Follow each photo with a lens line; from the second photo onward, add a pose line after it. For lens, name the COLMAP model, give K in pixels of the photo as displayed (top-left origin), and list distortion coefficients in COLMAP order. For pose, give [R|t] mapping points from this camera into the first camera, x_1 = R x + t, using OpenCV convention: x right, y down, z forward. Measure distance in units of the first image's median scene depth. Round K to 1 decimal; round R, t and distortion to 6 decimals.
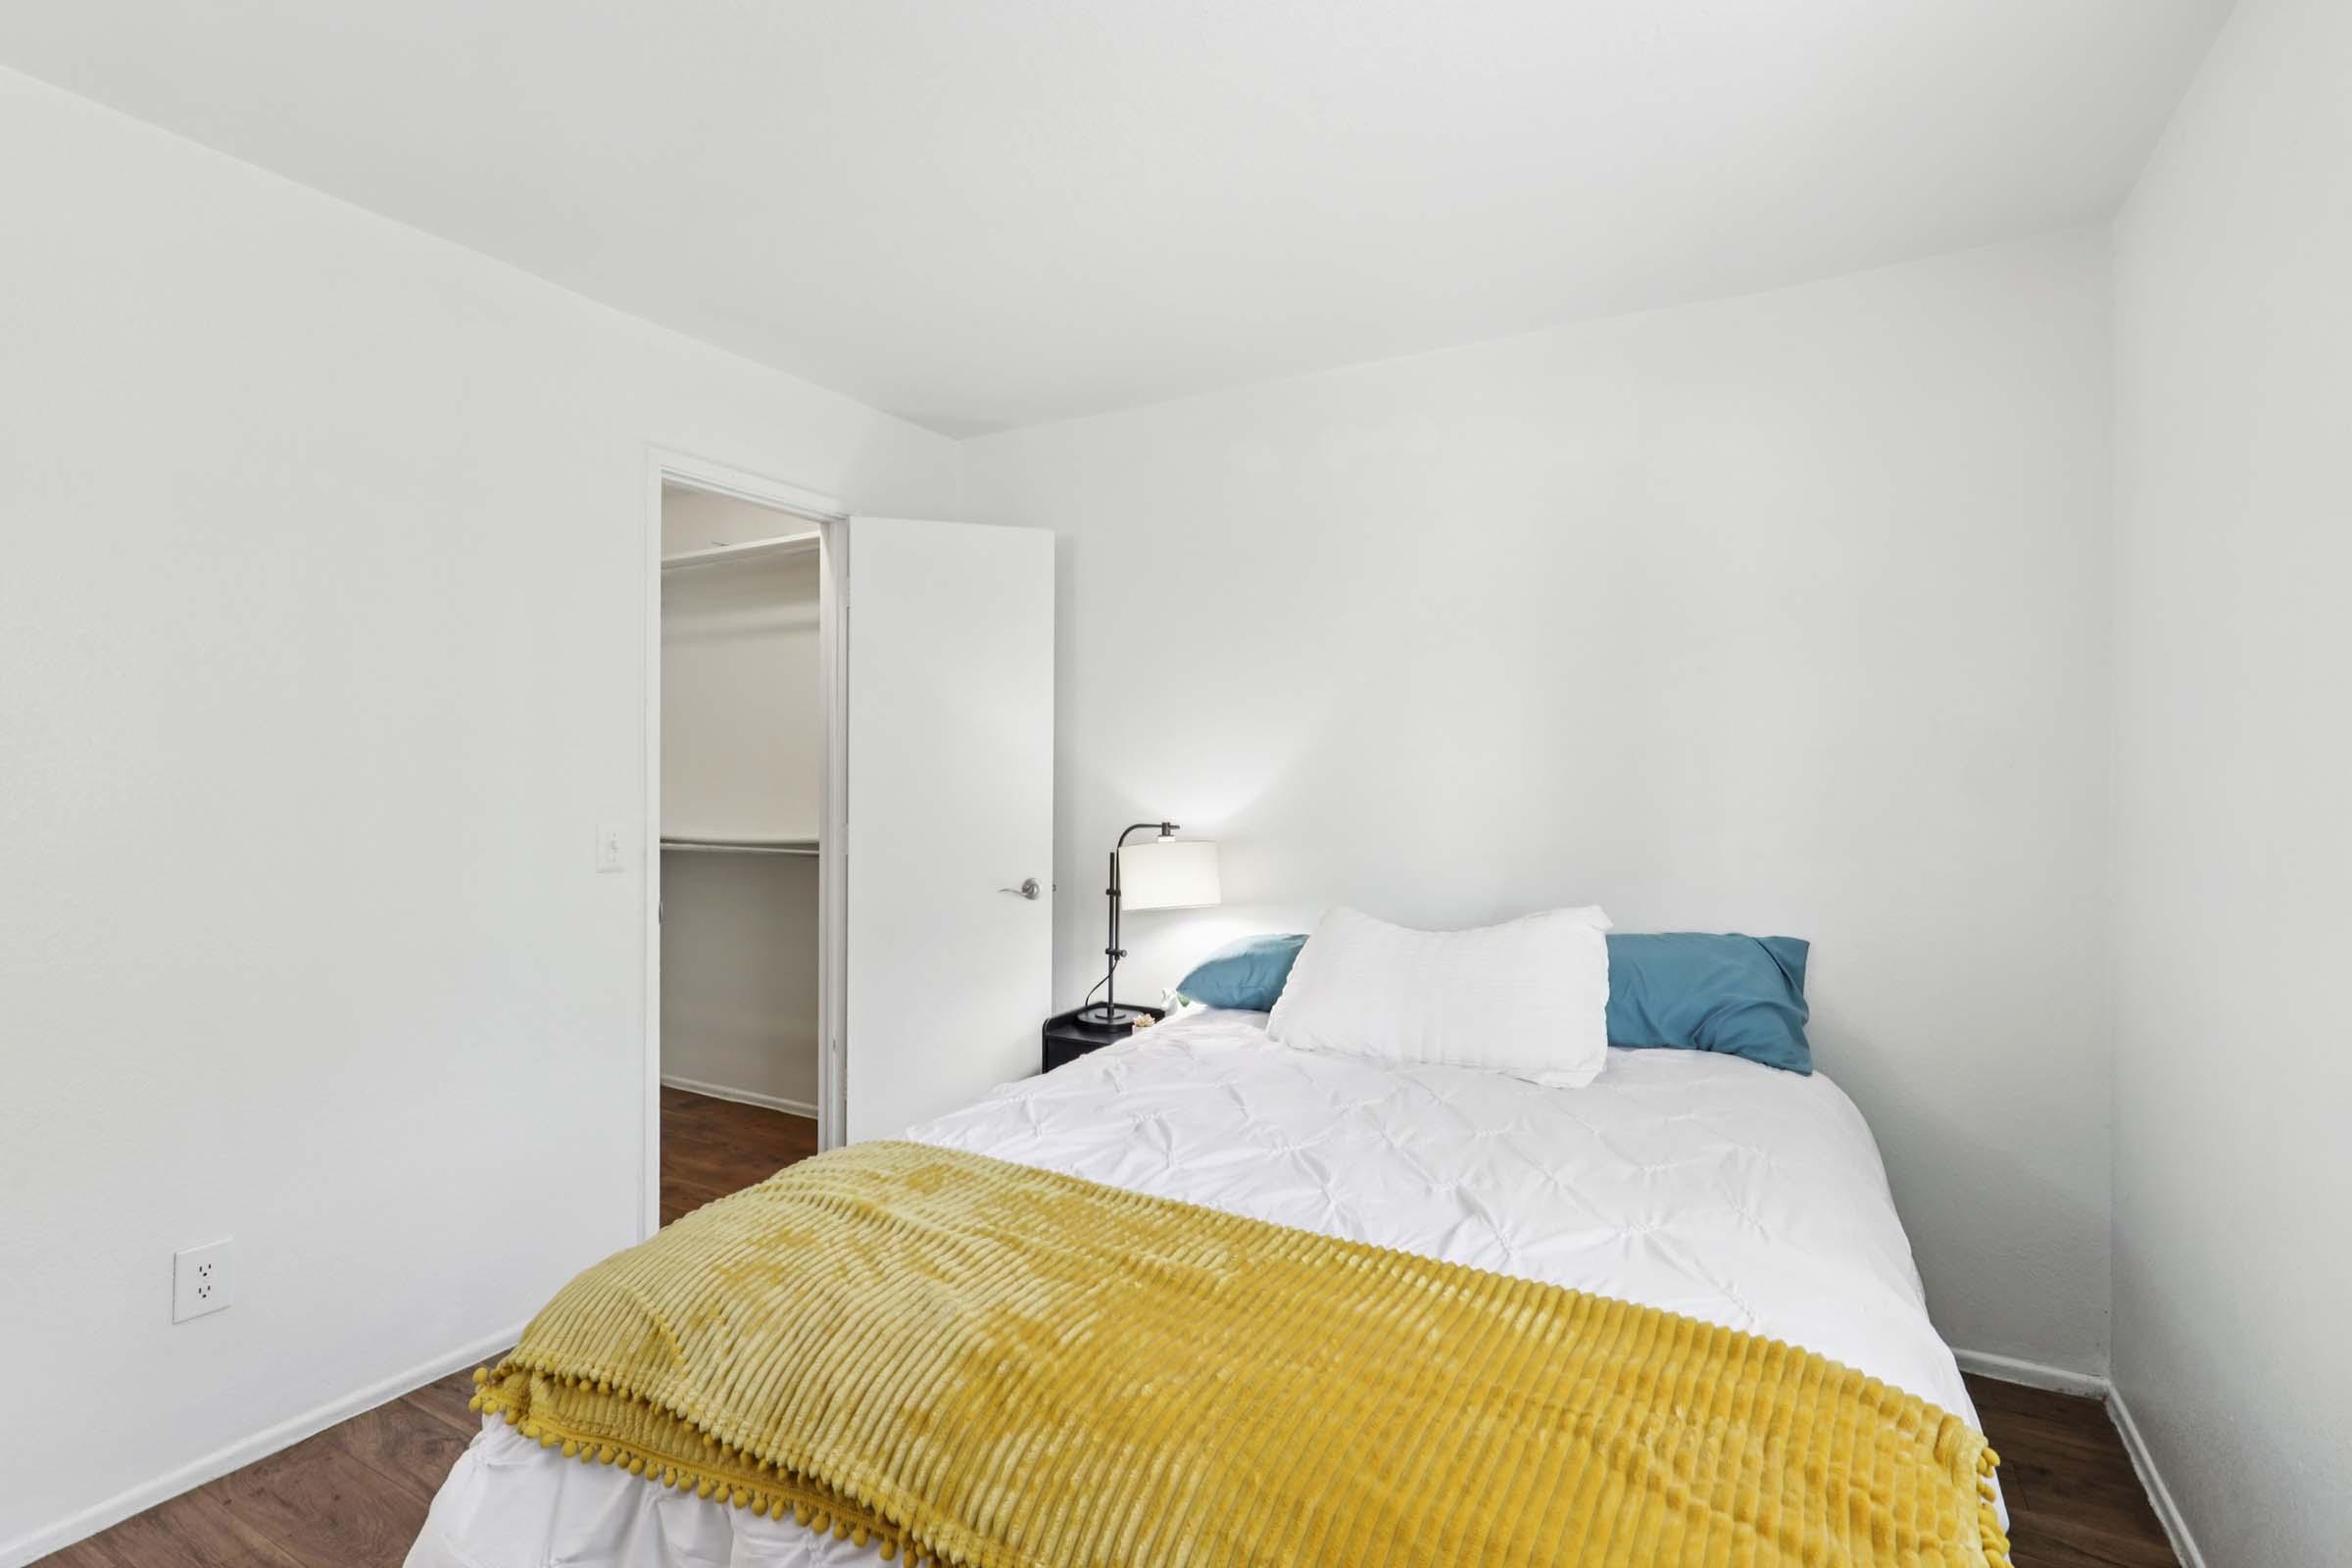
lens RADIAL K [[1085.1, 0, 1178.1], [0, 1085.1, 777.8], [0, 0, 1]] dist [0.000986, 0.000367]
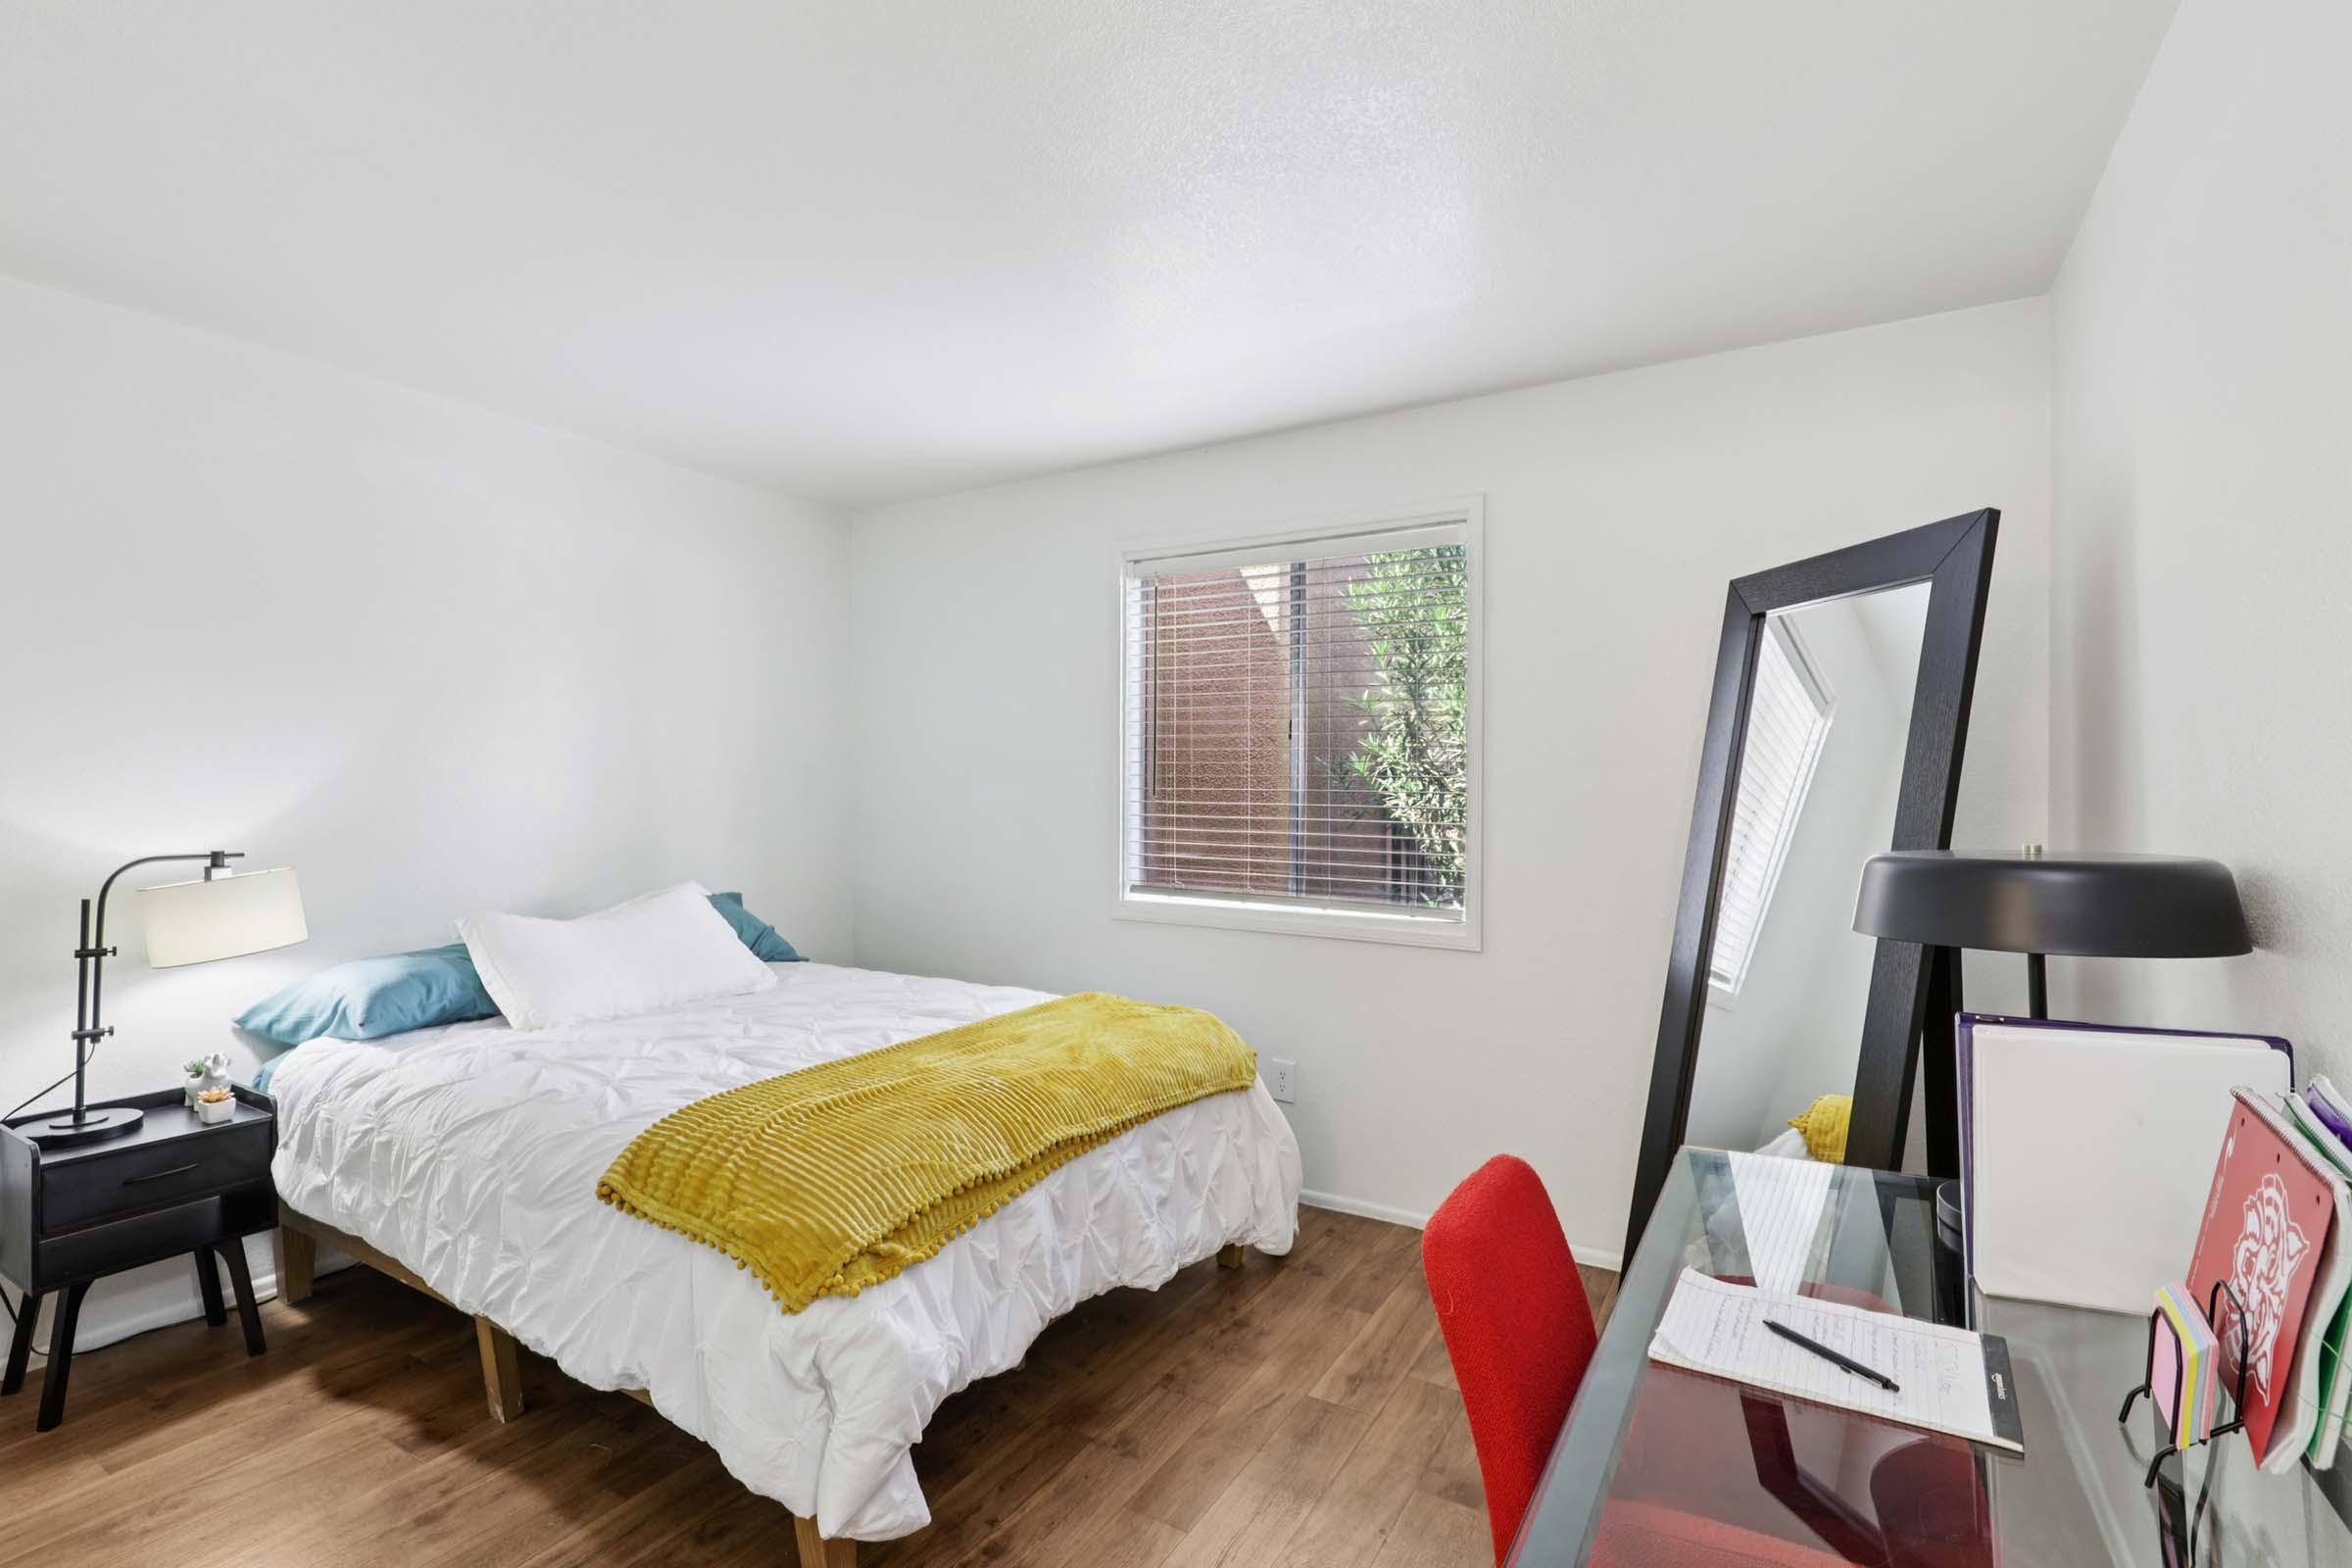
lens RADIAL K [[1085.1, 0, 1180.0], [0, 1085.1, 779.6], [0, 0, 1]] dist [0.000986, 0.000367]
pose [[0.020336, 0.006232, 0.999774, -0.781927], [0.003786, 0.999973, -0.006310, -0.004585], [-0.999786, 0.003914, 0.020312, 0.243708]]
